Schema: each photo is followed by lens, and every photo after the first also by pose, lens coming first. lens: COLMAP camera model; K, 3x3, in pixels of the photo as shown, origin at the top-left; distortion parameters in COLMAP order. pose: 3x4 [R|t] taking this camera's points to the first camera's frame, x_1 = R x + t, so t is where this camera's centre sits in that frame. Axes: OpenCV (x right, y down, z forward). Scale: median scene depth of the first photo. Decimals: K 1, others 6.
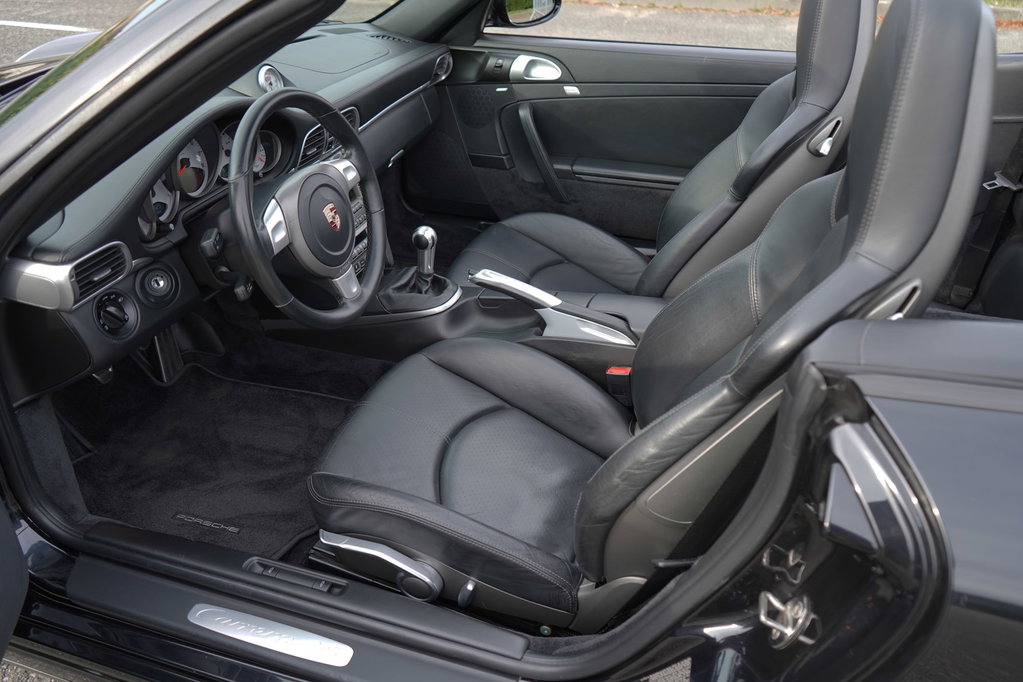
lens RADIAL K [[824.6, 0, 511.5], [0, 824.6, 341.0], [0, 0, 1]] dist [-0.004752, 0.004382]
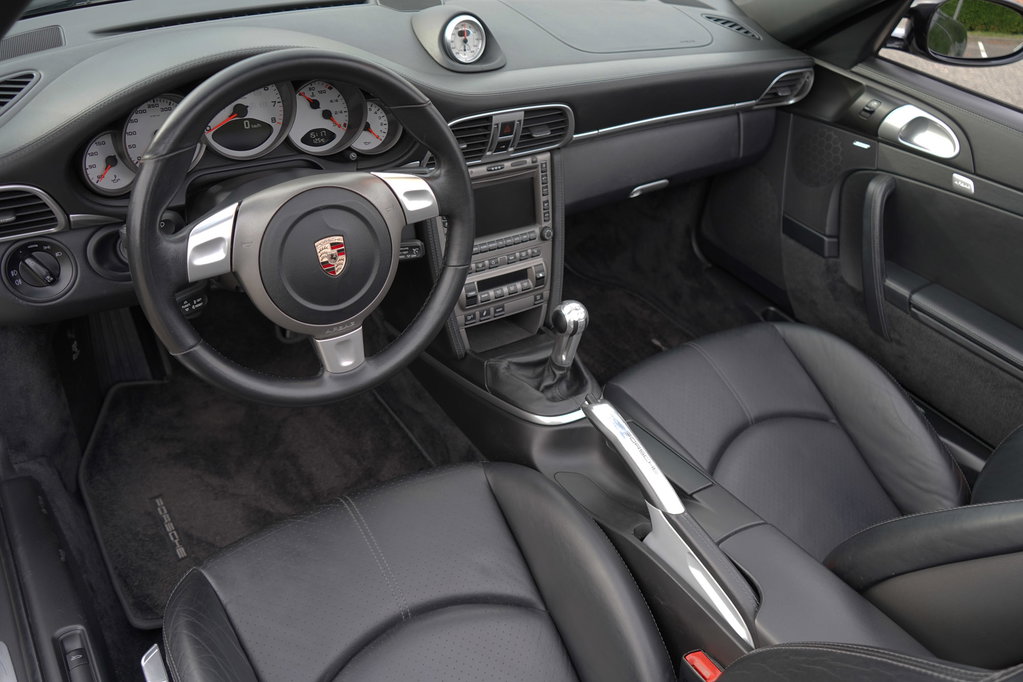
lens RADIAL K [[824.6, 0, 511.5], [0, 824.6, 341.0], [0, 0, 1]] dist [-0.004752, 0.004382]
pose [[0.783497, 0.429784, -0.448796, 0.134117], [-0.407256, 0.900657, 0.151524, -0.150565], [0.469334, 0.064056, 0.880694, 0.298517]]
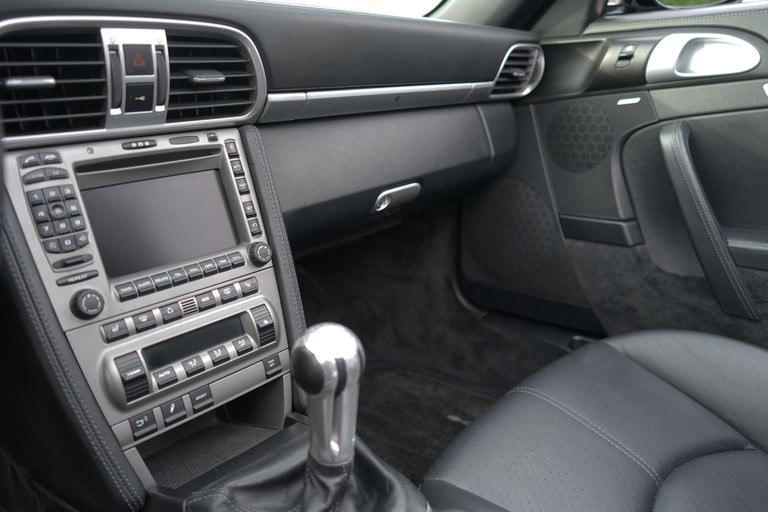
lens RADIAL K [[619.1, 0, 384.0], [0, 619.1, 256.0], [0, 0, 1]] dist [-0.004752, 0.004382]
pose [[0.914662, 0.073423, -0.397495, 0.010558], [-0.170869, 0.961418, -0.215592, -0.090830], [0.366329, 0.265114, 0.891918, 0.607454]]
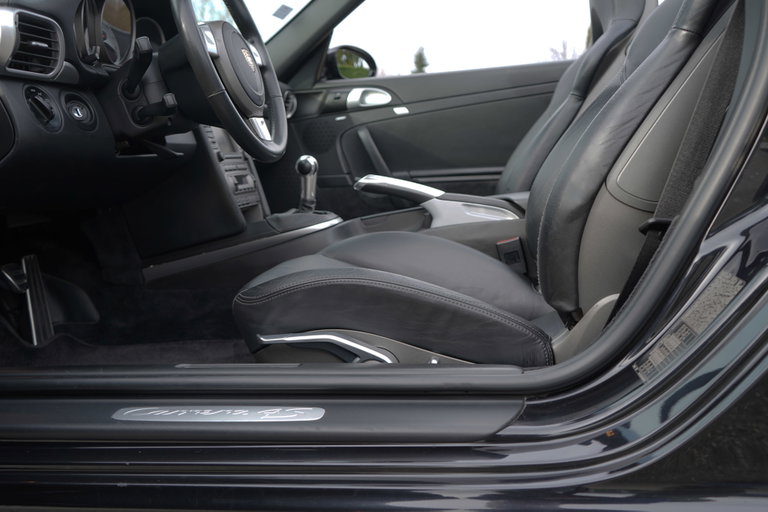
lens RADIAL K [[724.6, 0, 383.2], [0, 724.6, 256.6], [0, 0, 1]] dist [0.010386, 0.001795]
pose [[0.985571, -0.075391, 0.151543, -0.125044], [0.129571, 0.912123, -0.388900, 0.287696], [-0.108906, 0.402924, 0.908731, 0.135133]]
